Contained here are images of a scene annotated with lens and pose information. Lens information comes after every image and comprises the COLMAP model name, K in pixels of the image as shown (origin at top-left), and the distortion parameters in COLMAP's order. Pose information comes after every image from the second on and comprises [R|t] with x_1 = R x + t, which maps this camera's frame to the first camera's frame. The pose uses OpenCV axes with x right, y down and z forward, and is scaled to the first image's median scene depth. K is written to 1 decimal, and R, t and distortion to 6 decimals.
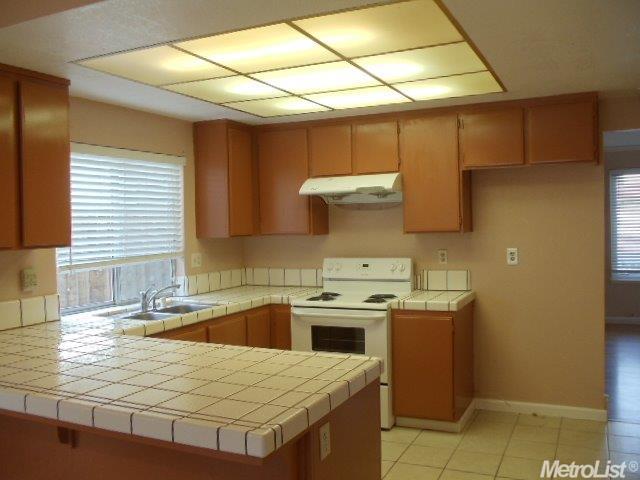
lens RADIAL K [[655.4, 0, 346.9], [0, 655.4, 239.6], [0, 0, 1]] dist [-0.106010, 0.000015]
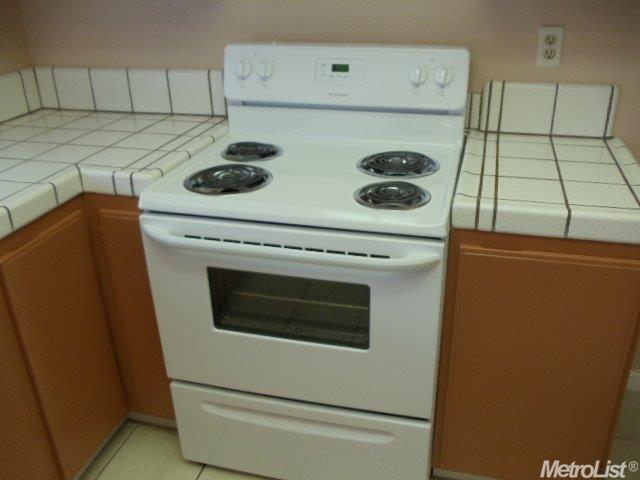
lens RADIAL K [[593.0, 0, 340.1], [0, 593.0, 263.7], [0, 0, 1]] dist [-0.037962, -0.005473]
pose [[0.987952, -0.060764, 0.142334, -0.028106], [-0.005649, 0.904927, 0.425529, -0.003056], [-0.154659, -0.421207, 0.893681, 0.695633]]
